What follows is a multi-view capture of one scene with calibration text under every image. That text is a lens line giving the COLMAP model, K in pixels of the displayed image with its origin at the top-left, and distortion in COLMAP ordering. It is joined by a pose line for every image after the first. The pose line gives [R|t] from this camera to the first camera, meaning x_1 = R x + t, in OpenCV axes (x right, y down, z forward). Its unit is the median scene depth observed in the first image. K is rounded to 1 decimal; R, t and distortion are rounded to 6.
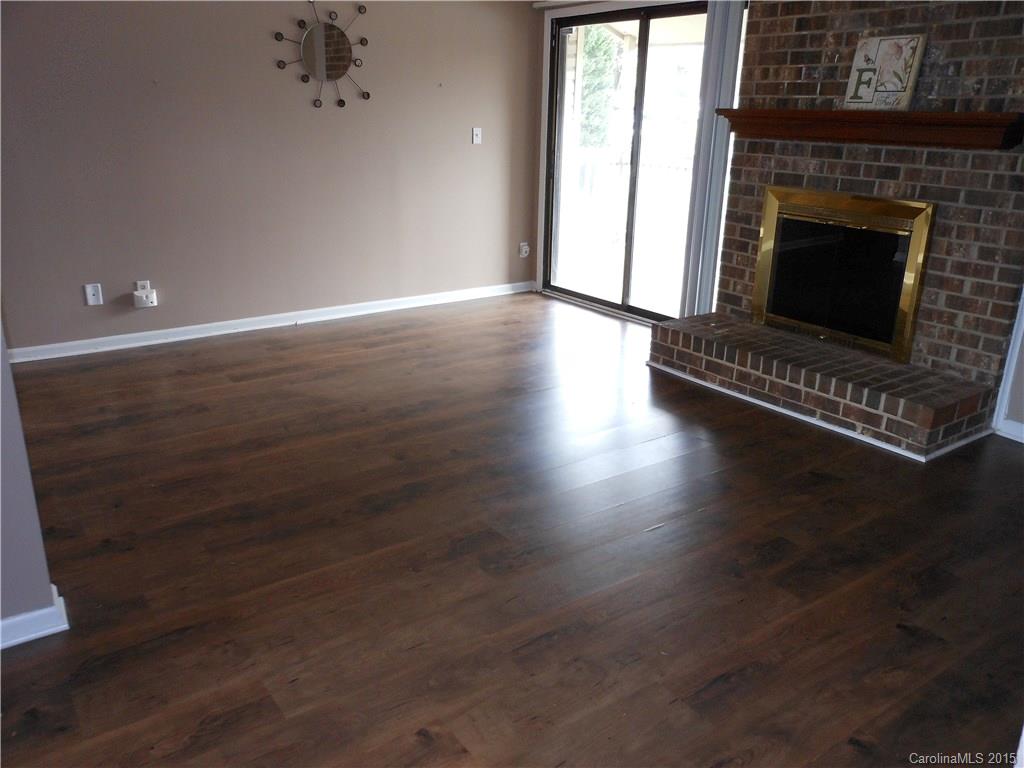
lens RADIAL K [[822.4, 0, 493.5], [0, 822.4, 374.7], [0, 0, 1]] dist [0.004899, -0.008325]
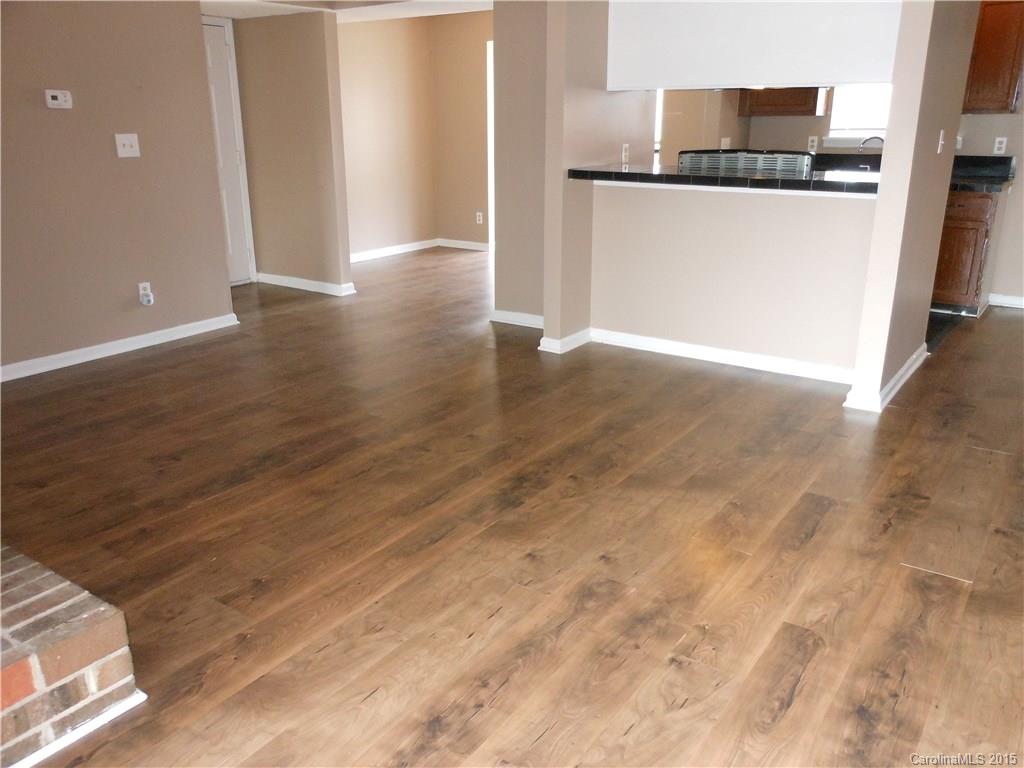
lens RADIAL K [[822.4, 0, 493.5], [0, 822.4, 374.7], [0, 0, 1]] dist [0.004899, -0.008325]
pose [[-0.941831, 0.100287, -0.320775, 0.163084], [-0.105670, 0.817676, 0.565897, -0.483247], [0.319042, 0.566876, -0.759516, 1.524950]]
